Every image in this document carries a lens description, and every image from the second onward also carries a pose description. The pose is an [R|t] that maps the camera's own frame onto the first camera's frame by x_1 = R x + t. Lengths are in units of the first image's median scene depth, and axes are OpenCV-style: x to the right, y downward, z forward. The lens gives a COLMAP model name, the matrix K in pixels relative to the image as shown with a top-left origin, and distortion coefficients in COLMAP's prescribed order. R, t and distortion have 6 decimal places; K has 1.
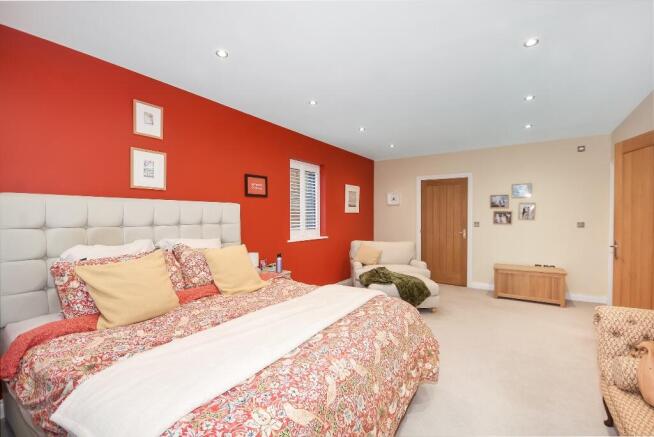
lens RADIAL K [[292.2, 0, 327.0], [0, 292.2, 218.5], [0, 0, 1]] dist [-0.000029, -0.000049]
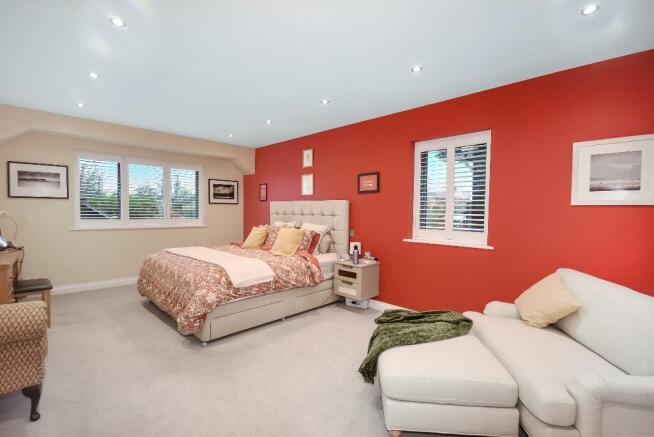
lens RADIAL K [[292.2, 0, 327.0], [0, 292.2, 218.5], [0, 0, 1]] dist [-0.000029, -0.000049]
pose [[-0.184029, 0.031741, -0.982408, 0.884684], [-0.014854, 0.999275, 0.035068, -0.015331], [0.982809, 0.021046, -0.183424, 1.079598]]
